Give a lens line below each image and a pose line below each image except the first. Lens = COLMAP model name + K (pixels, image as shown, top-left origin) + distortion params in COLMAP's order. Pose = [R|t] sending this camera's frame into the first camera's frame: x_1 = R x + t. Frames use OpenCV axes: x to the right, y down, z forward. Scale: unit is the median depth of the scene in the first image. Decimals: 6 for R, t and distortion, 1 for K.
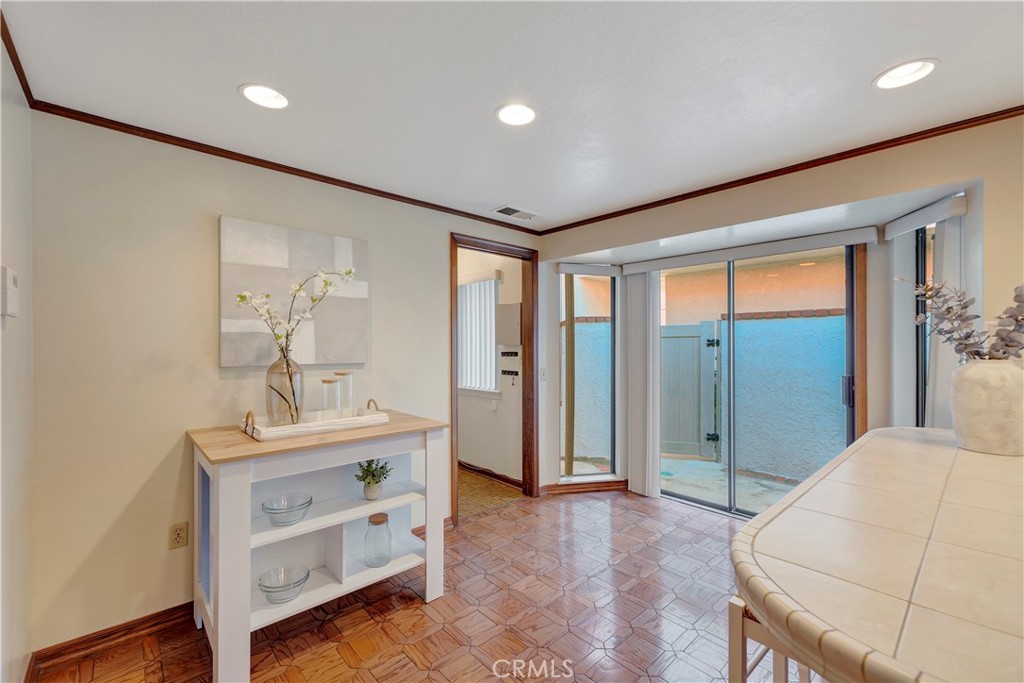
lens RADIAL K [[433.9, 0, 517.3], [0, 433.9, 342.5], [0, 0, 1]] dist [-0.003783, 0.000022]
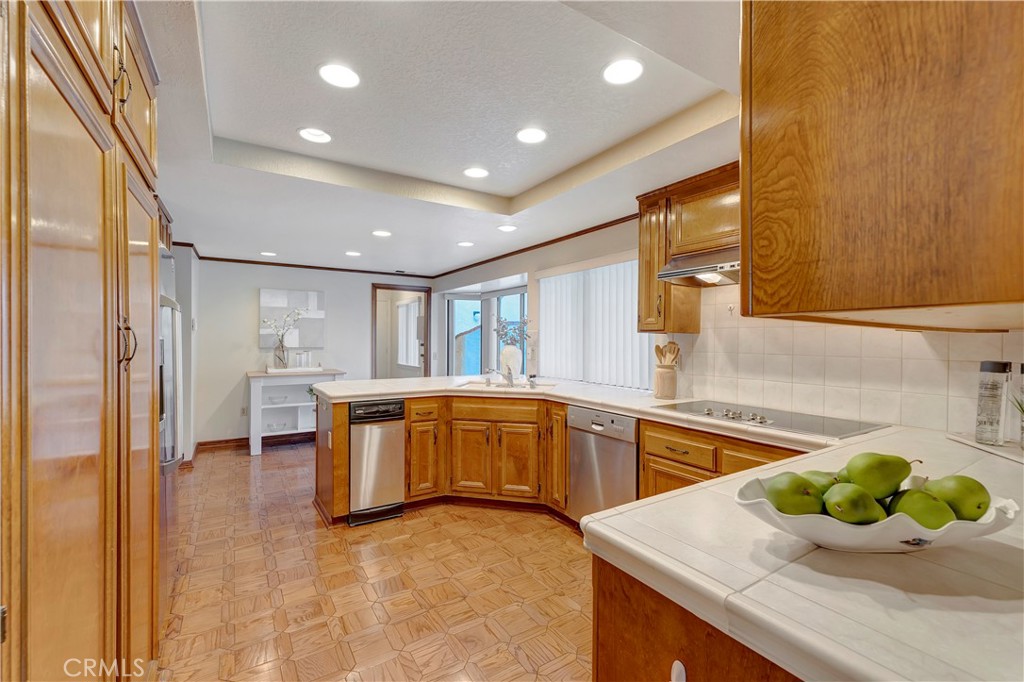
lens RADIAL K [[433.9, 0, 513.8], [0, 433.9, 336.6], [0, 0, 1]] dist [-0.003783, 0.000022]
pose [[0.984694, 0.000108, -0.174295, 1.042376], [-0.001333, 0.999975, -0.006910, 0.005705], [0.174290, 0.007036, 0.984669, -1.057079]]
